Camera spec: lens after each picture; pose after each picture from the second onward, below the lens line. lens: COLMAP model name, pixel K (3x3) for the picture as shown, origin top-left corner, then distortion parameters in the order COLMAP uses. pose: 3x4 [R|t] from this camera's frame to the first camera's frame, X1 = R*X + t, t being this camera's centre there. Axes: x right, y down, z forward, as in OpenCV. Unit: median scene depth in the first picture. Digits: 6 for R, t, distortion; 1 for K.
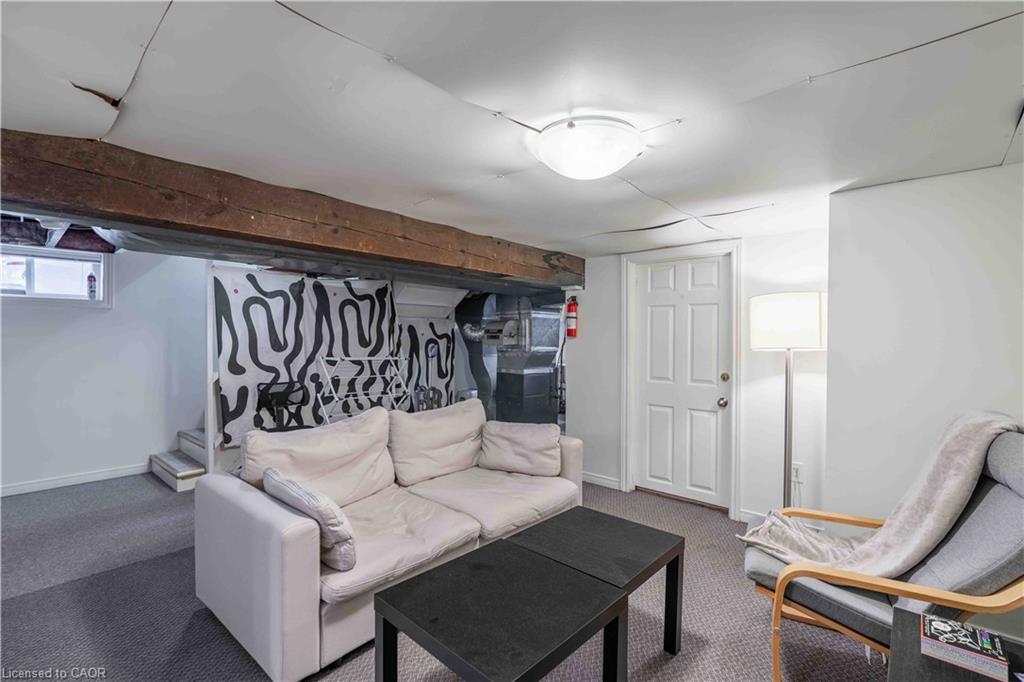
lens RADIAL K [[460.5, 0, 511.0], [0, 460.5, 340.4], [0, 0, 1]] dist [-0.010942, 0.002423]
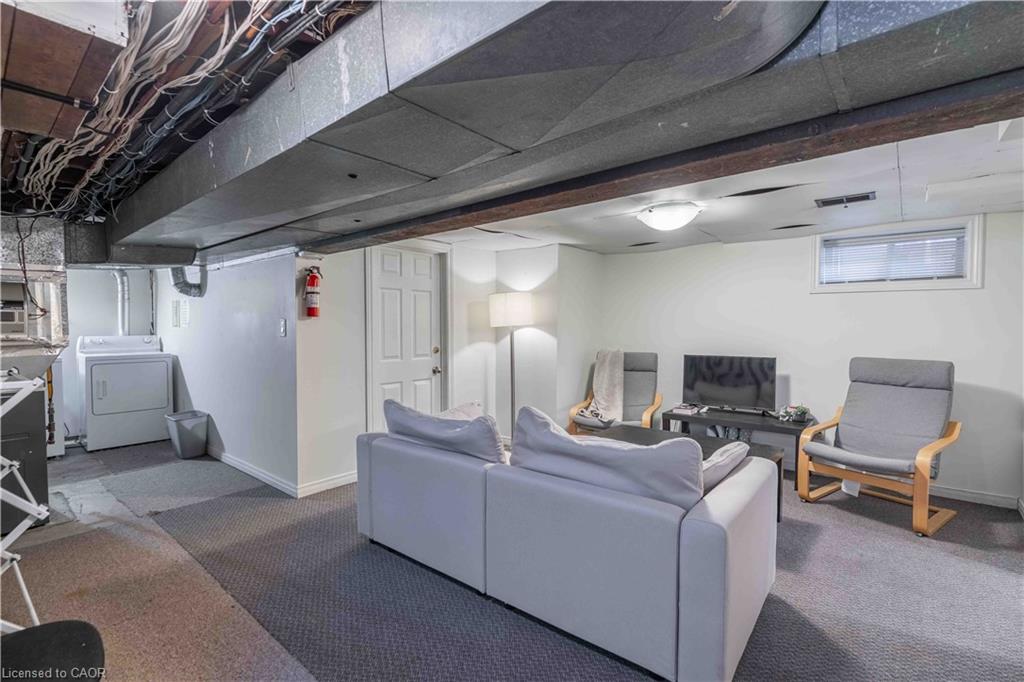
lens RADIAL K [[460.5, 0, 510.8], [0, 460.5, 339.5], [0, 0, 1]] dist [-0.010942, 0.002423]
pose [[-0.037820, -0.039175, 0.998516, -0.802777], [0.003763, 0.999219, 0.039345, 0.001253], [-0.999277, 0.005245, -0.037643, 0.823685]]
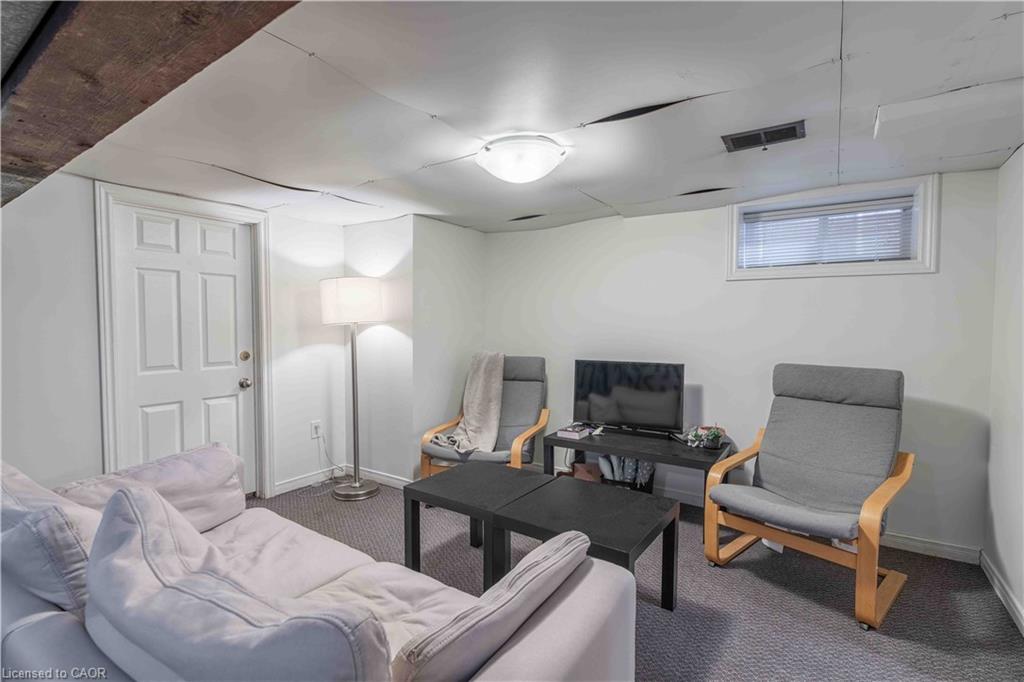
lens RADIAL K [[460.5, 0, 509.9], [0, 460.5, 340.0], [0, 0, 1]] dist [-0.010942, 0.002423]
pose [[-0.137513, -0.045233, 0.989467, -0.522820], [0.003319, 0.998930, 0.046127, 0.006219], [-0.990494, 0.009627, -0.137216, 0.581870]]
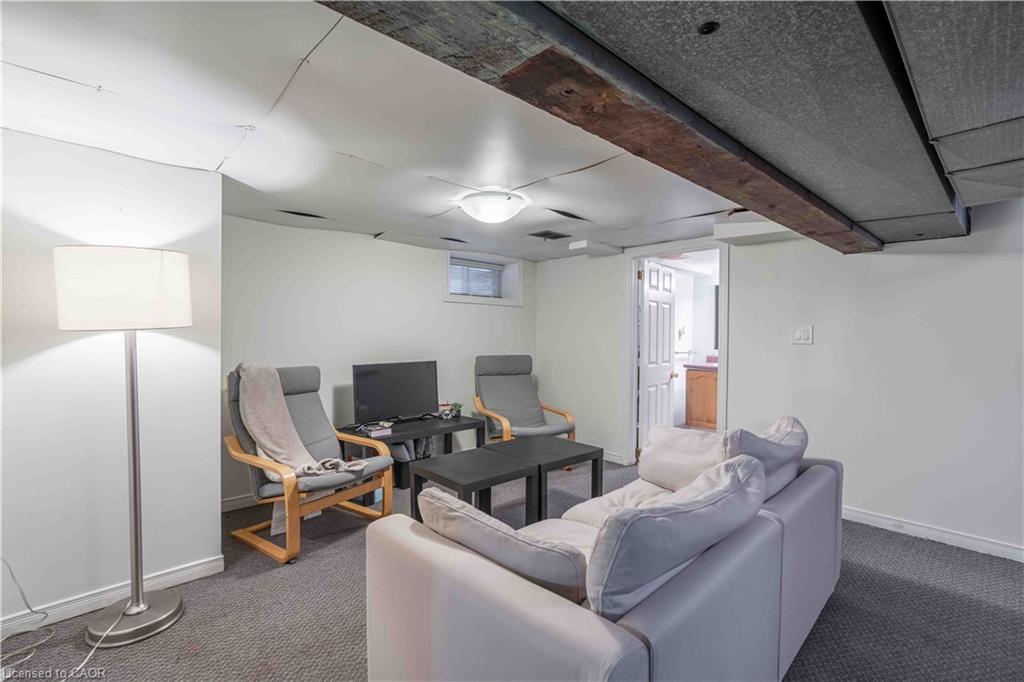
lens RADIAL K [[460.5, 0, 509.6], [0, 460.5, 339.3], [0, 0, 1]] dist [-0.010942, 0.002423]
pose [[-0.994940, -0.013472, 0.099566, -0.036110], [-0.011454, 0.999718, 0.020818, 0.010896], [-0.099818, 0.019573, -0.994813, 1.269270]]
